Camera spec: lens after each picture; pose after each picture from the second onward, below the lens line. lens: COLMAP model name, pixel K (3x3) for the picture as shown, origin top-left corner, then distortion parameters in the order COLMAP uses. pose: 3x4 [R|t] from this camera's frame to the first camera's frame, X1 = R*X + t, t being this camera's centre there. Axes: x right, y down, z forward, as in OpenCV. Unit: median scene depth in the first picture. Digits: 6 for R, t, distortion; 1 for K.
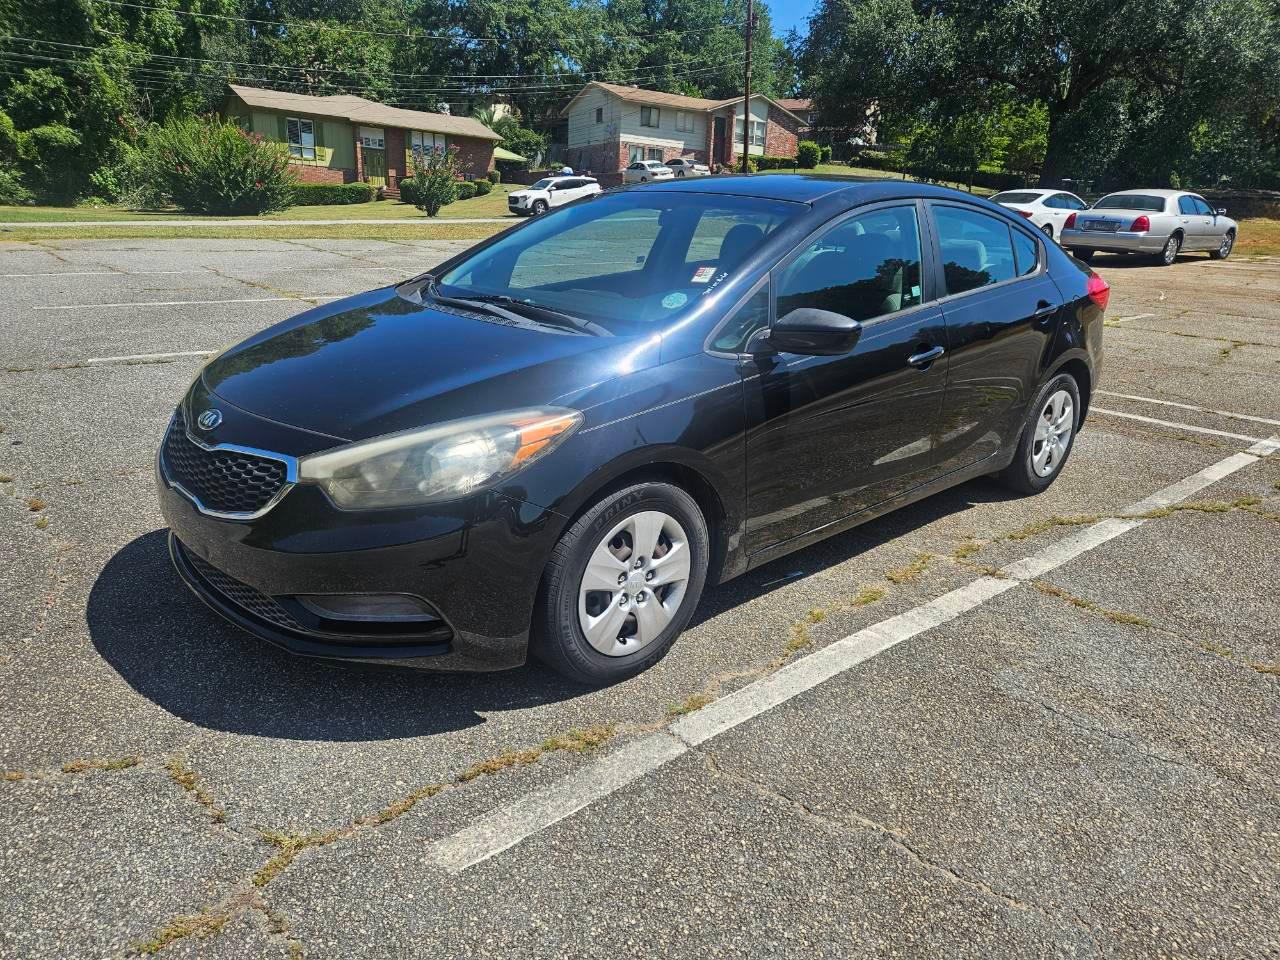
lens RADIAL K [[812.3, 0, 636.3], [0, 812.3, 529.3], [0, 0, 1]] dist [0.064401, -0.056406]
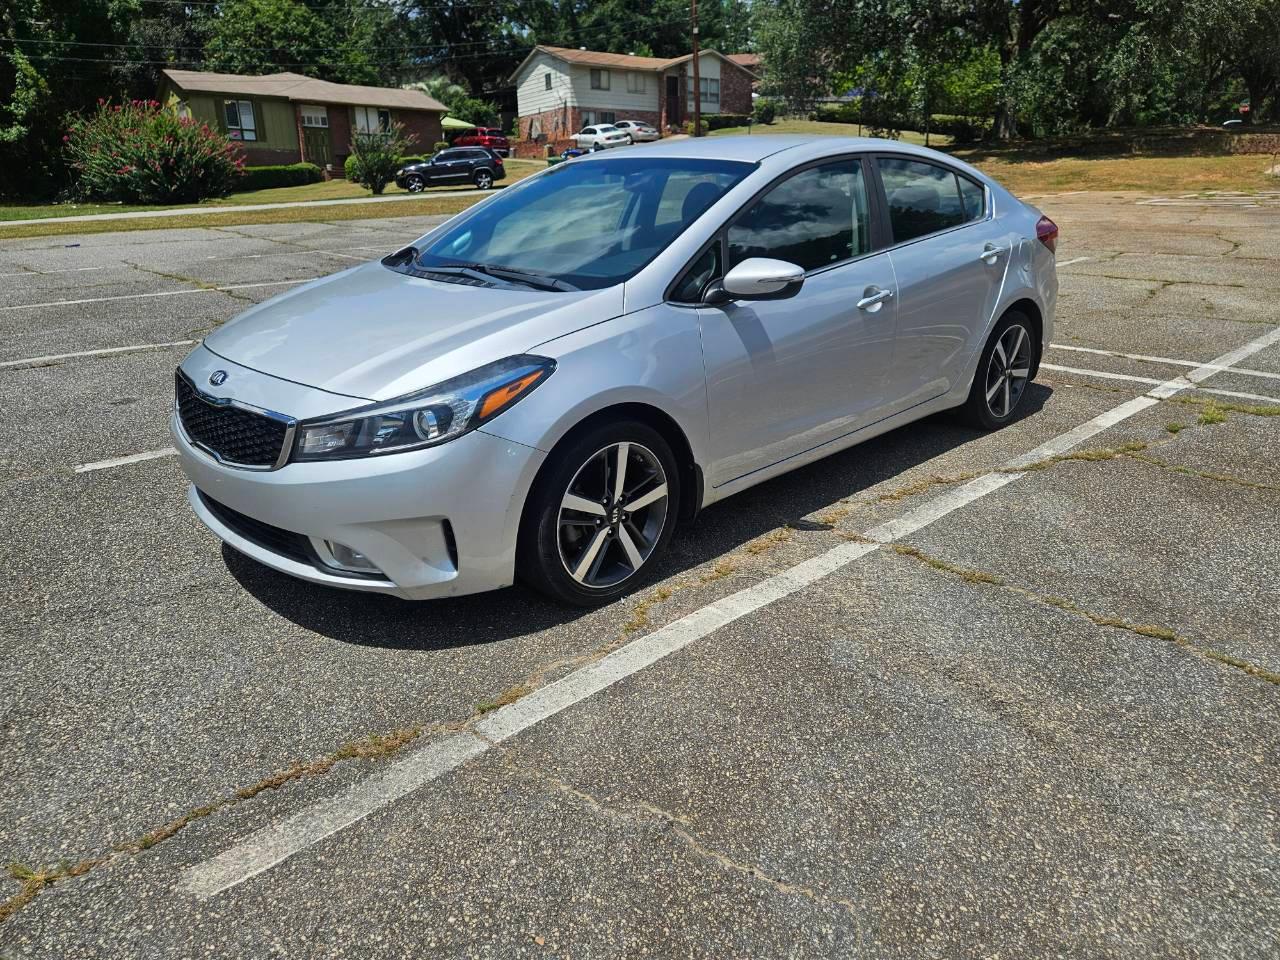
lens RADIAL K [[812.3, 0, 636.3], [0, 812.3, 529.3], [0, 0, 1]] dist [0.064401, -0.056406]
pose [[0.998032, -0.060411, 0.016809, 0.169926], [0.059779, 0.997566, 0.035888, -0.008954], [-0.018936, -0.034812, 0.999214, 0.026030]]
